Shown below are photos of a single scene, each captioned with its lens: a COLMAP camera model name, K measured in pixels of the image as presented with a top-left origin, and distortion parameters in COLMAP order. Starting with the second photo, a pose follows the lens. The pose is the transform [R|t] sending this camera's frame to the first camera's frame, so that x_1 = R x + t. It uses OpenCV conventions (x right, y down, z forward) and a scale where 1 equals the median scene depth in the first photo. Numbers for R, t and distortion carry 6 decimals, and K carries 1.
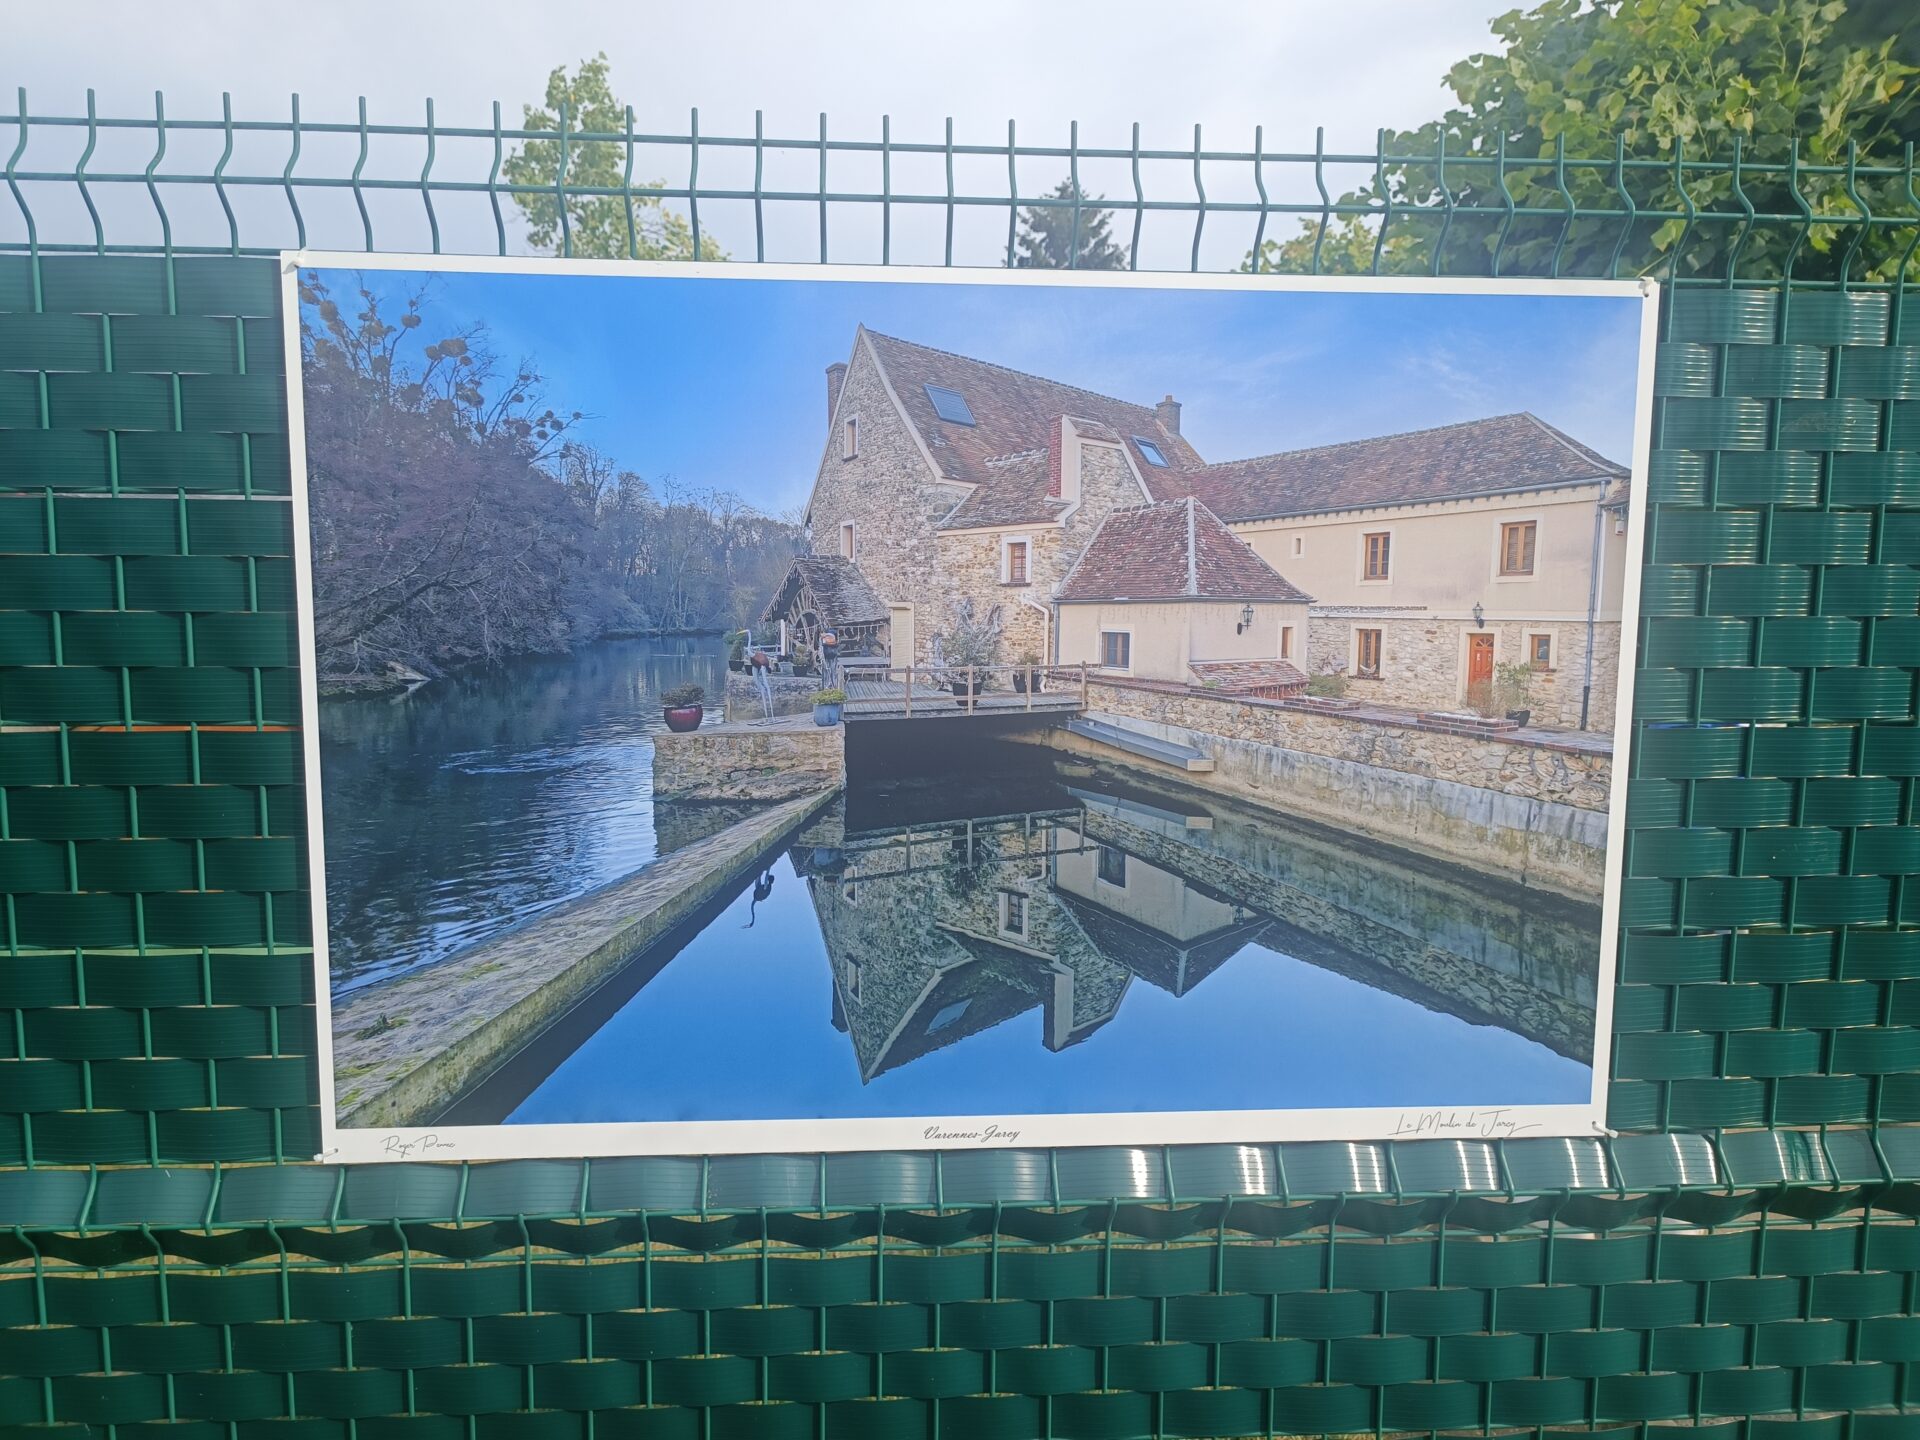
lens RADIAL K [[1790.9, 0, 960.0], [0, 1790.9, 720.0], [0, 0, 1]] dist [0.010527, -0.007507]
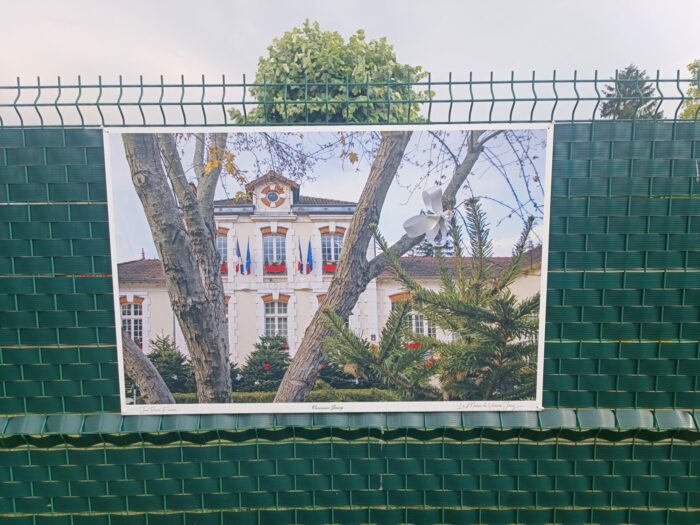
lens RADIAL K [[587.1, 0, 340.0], [0, 587.1, 253.3], [0, 0, 1]] dist [-0.062473, 0.177480]
pose [[0.995711, -0.011885, -0.091753, 0.130678], [0.009196, 0.999517, -0.029674, -0.000009], [0.092061, 0.028703, 0.995340, 0.011301]]
